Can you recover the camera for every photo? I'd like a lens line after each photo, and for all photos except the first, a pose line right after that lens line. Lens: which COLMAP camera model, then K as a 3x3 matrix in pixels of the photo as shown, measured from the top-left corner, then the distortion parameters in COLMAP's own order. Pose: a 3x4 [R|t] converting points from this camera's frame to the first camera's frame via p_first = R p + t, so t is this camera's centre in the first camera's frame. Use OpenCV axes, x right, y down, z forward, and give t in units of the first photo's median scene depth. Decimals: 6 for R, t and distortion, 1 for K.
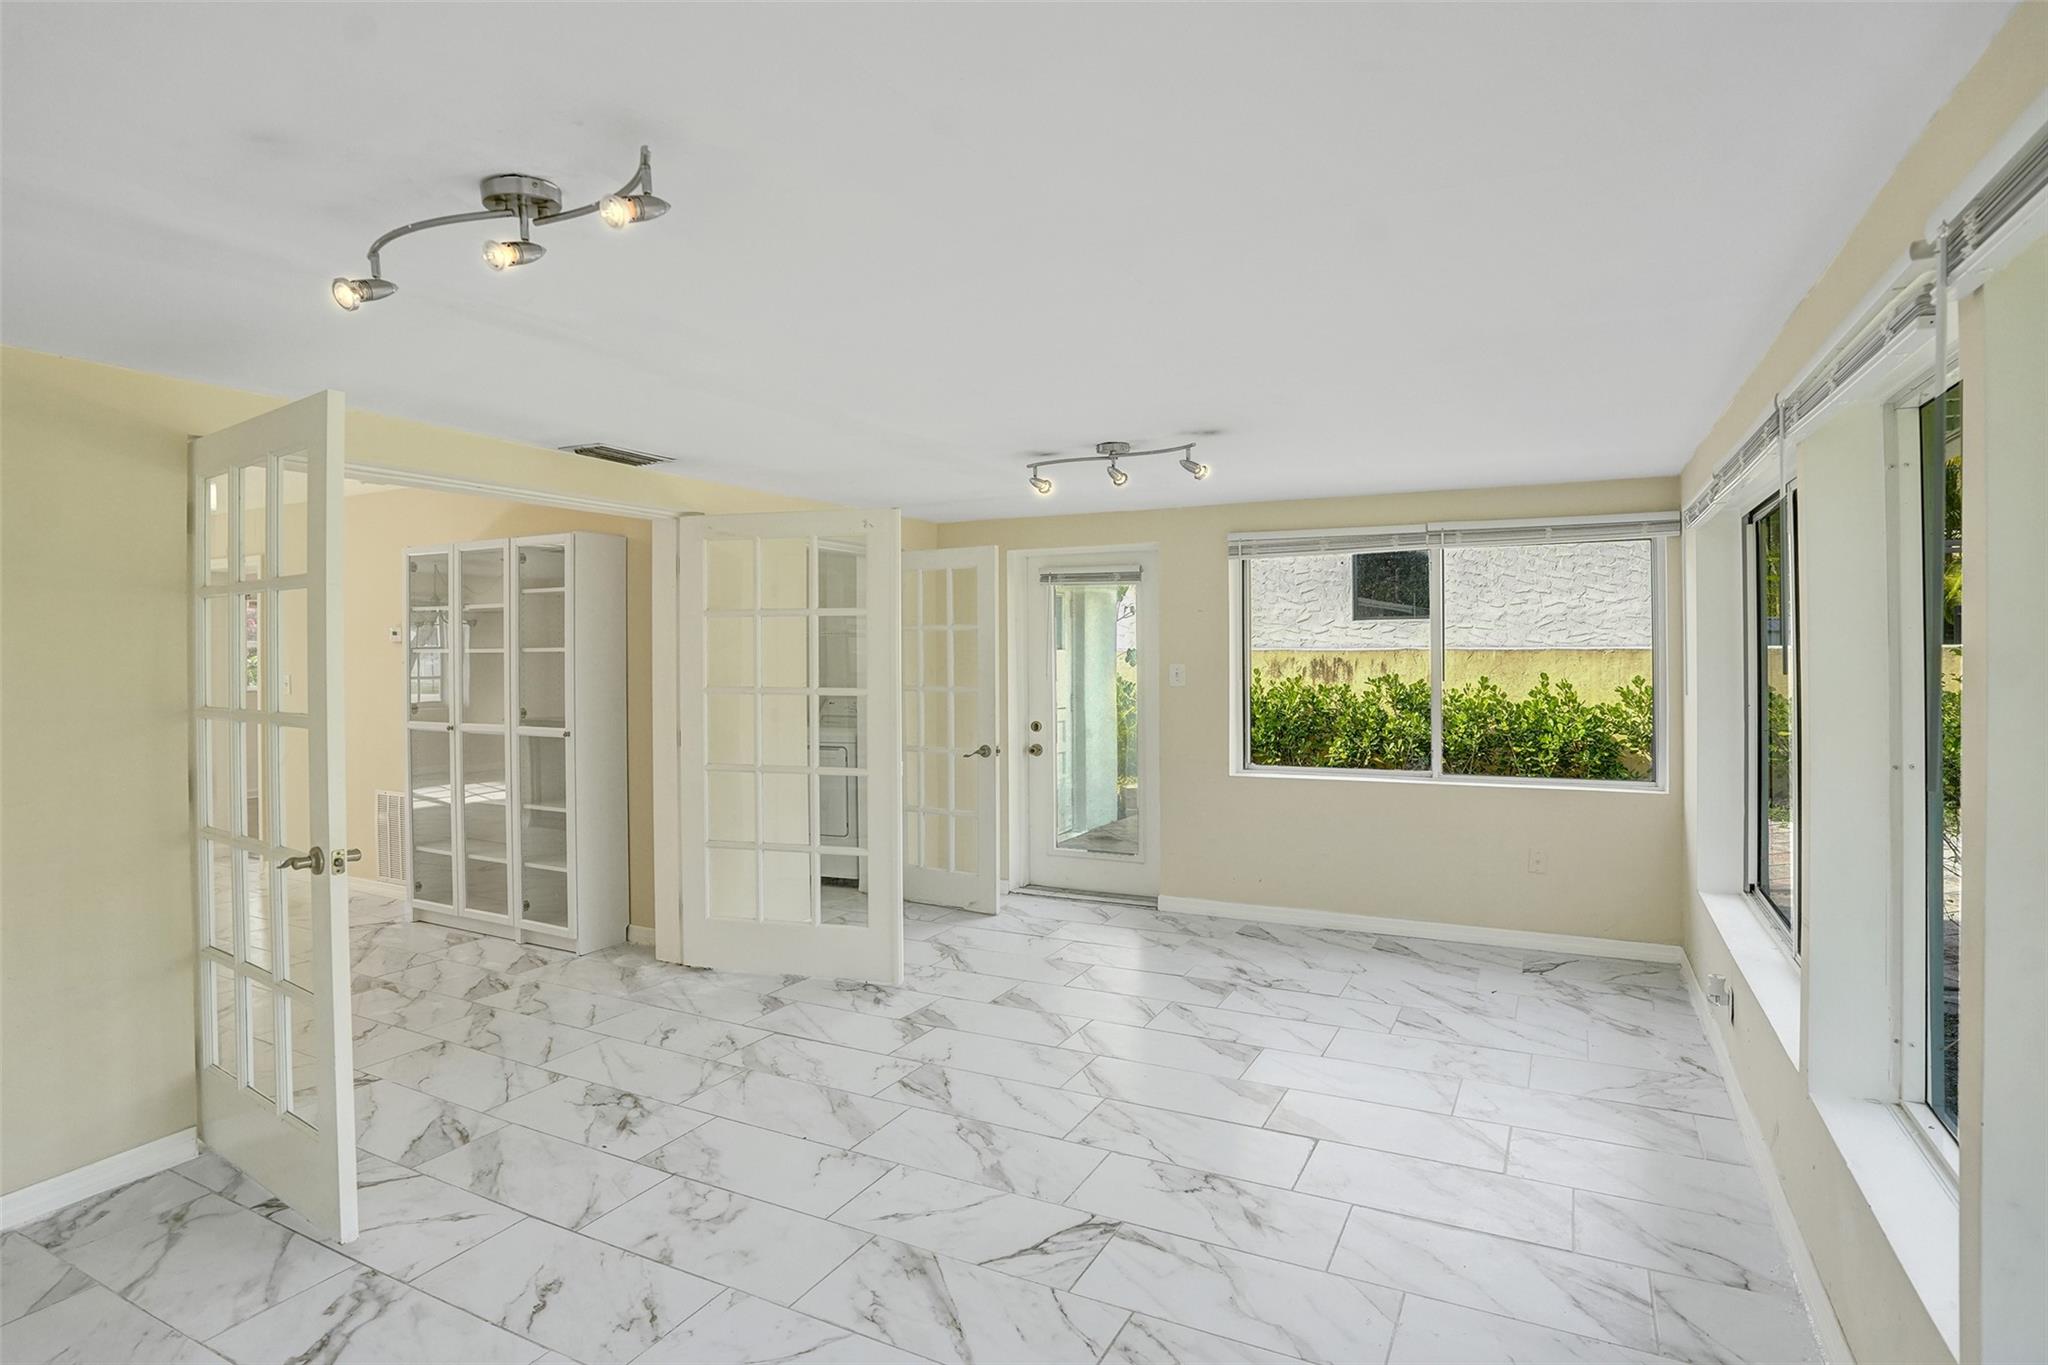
lens RADIAL K [[1087.1, 0, 996.5], [0, 1087.1, 653.6], [0, 0, 1]] dist [-0.067713, 0.032080]
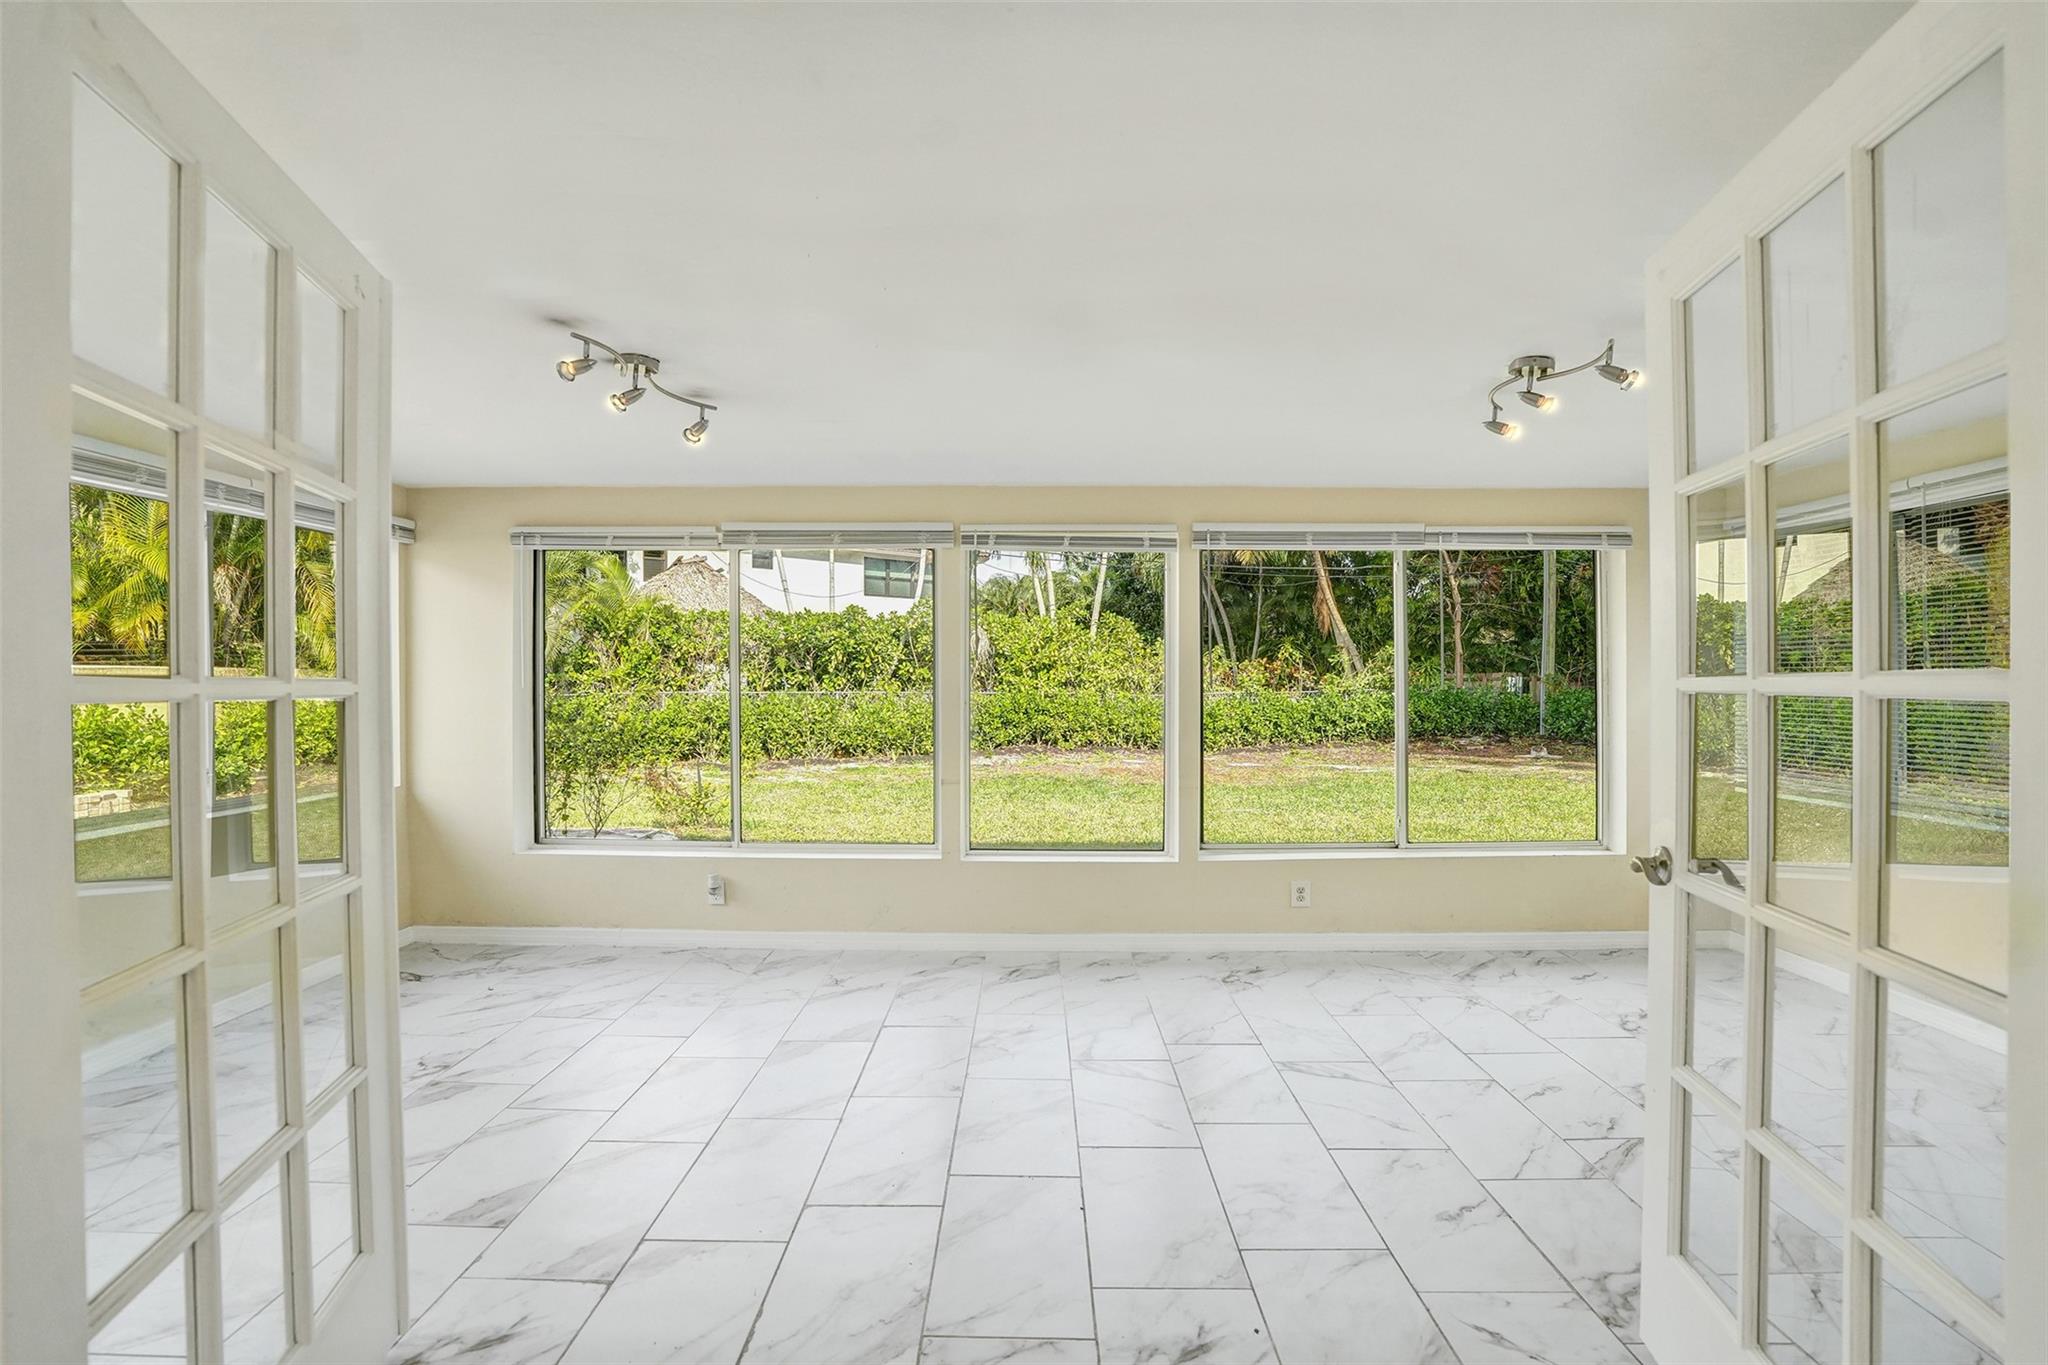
lens RADIAL K [[1061.0, 0, 1026.1], [0, 1061.0, 681.8], [0, 0, 1]] dist [-0.074817, 0.029656]
pose [[-0.472940, 0.006379, 0.881072, -0.770338], [0.005047, 0.999977, -0.004531, 0.048194], [-0.881080, 0.002304, -0.472961, 1.263643]]
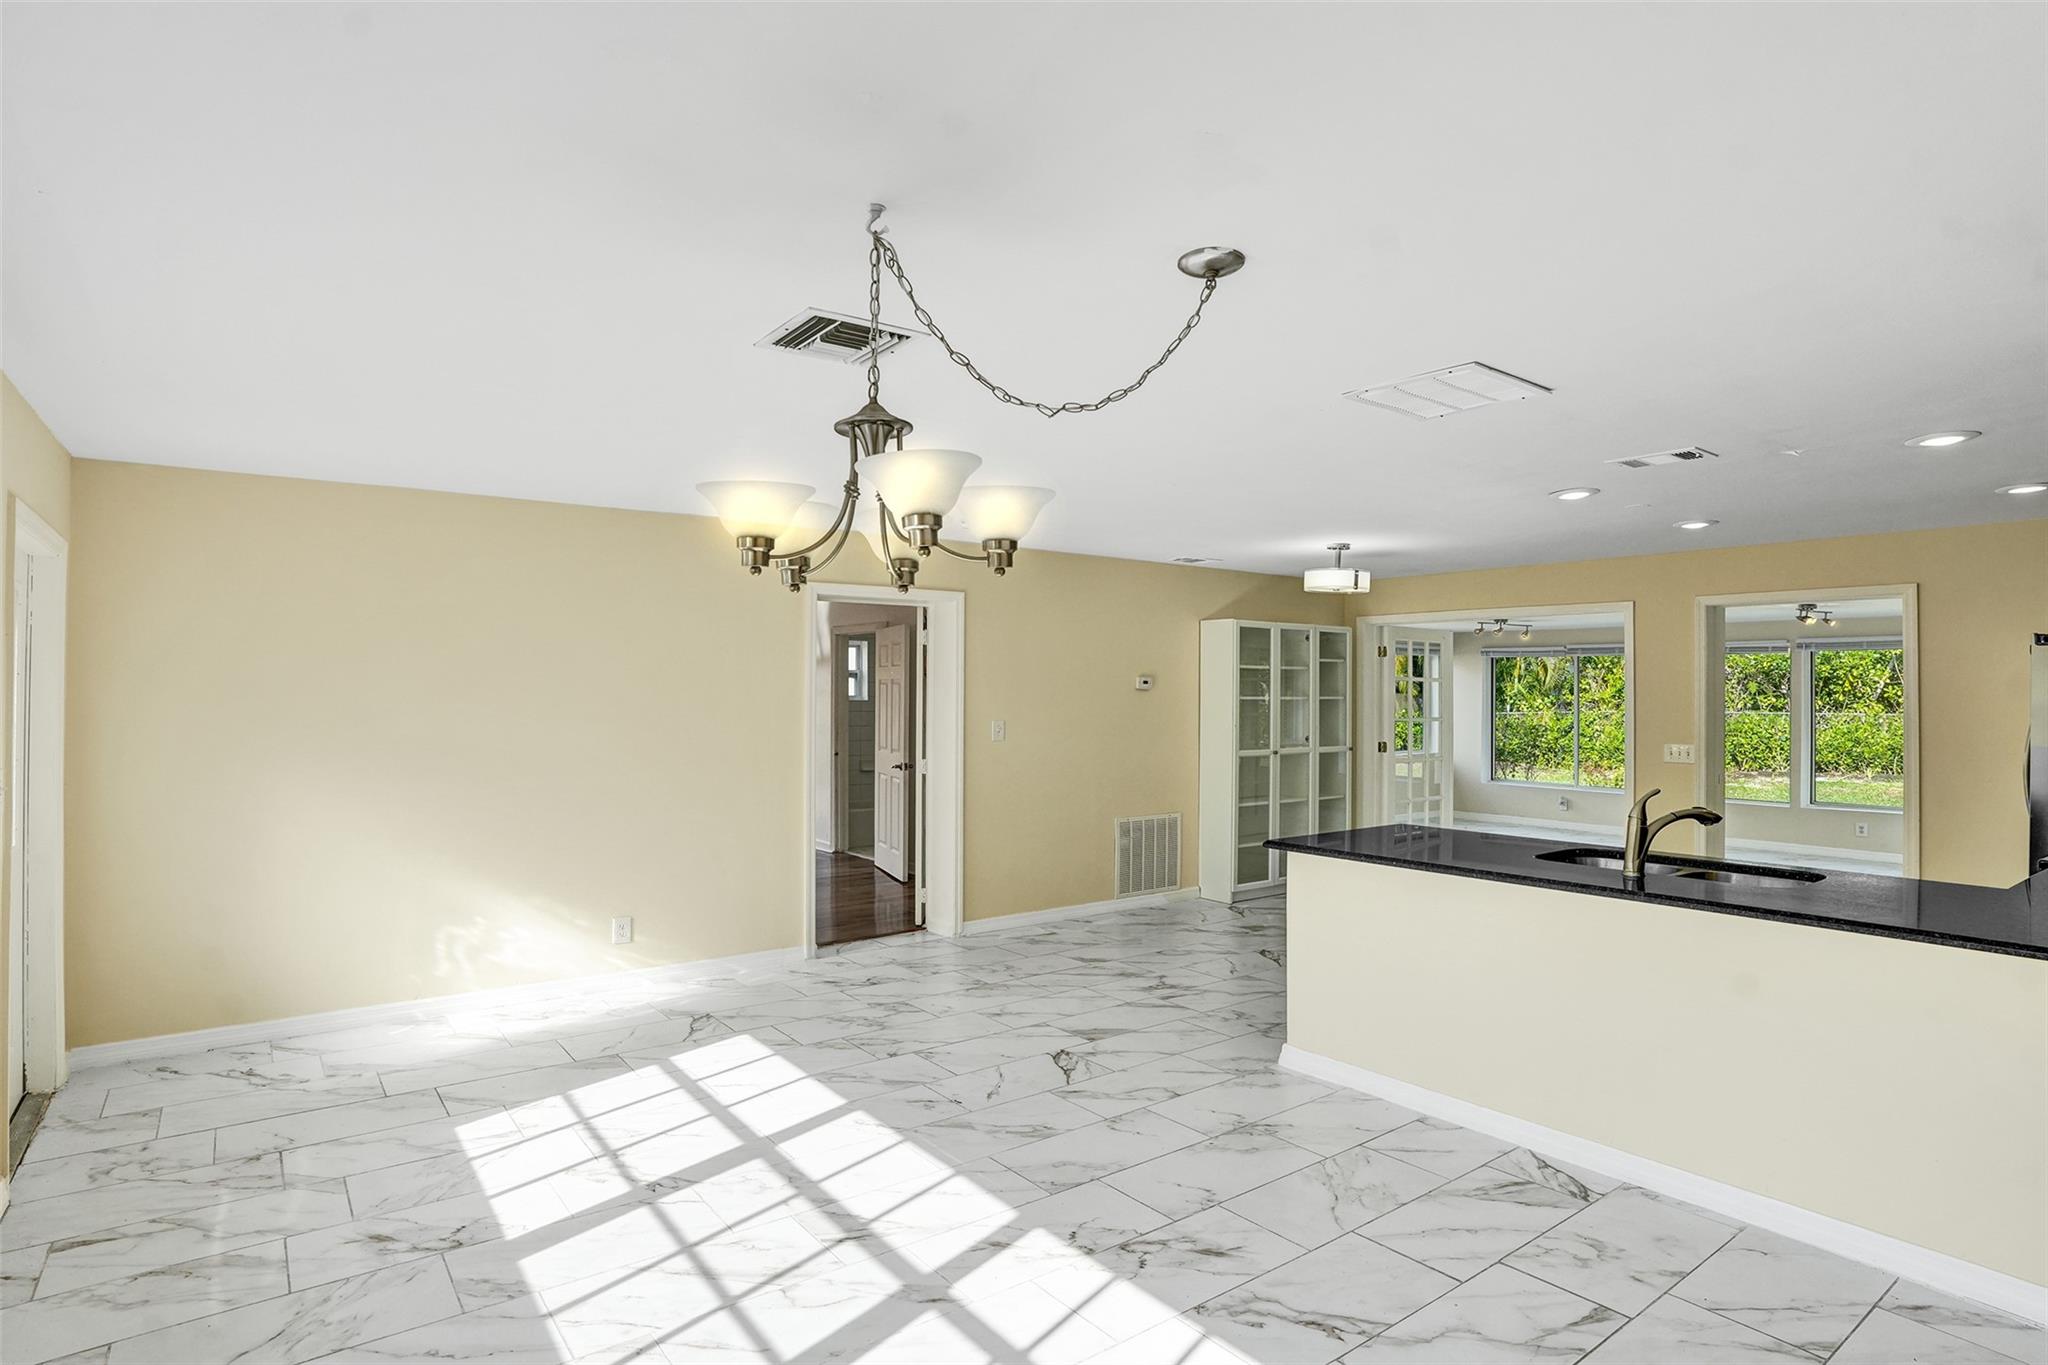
lens RADIAL K [[1082.7, 0, 1017.5], [0, 1082.7, 684.8], [0, 0, 1]] dist [-0.071881, 0.033648]
pose [[0.422857, 0.012912, 0.906105, -3.074008], [-0.004983, 0.999916, -0.011924, -0.002269], [-0.906183, 0.000527, 0.422886, 1.101263]]
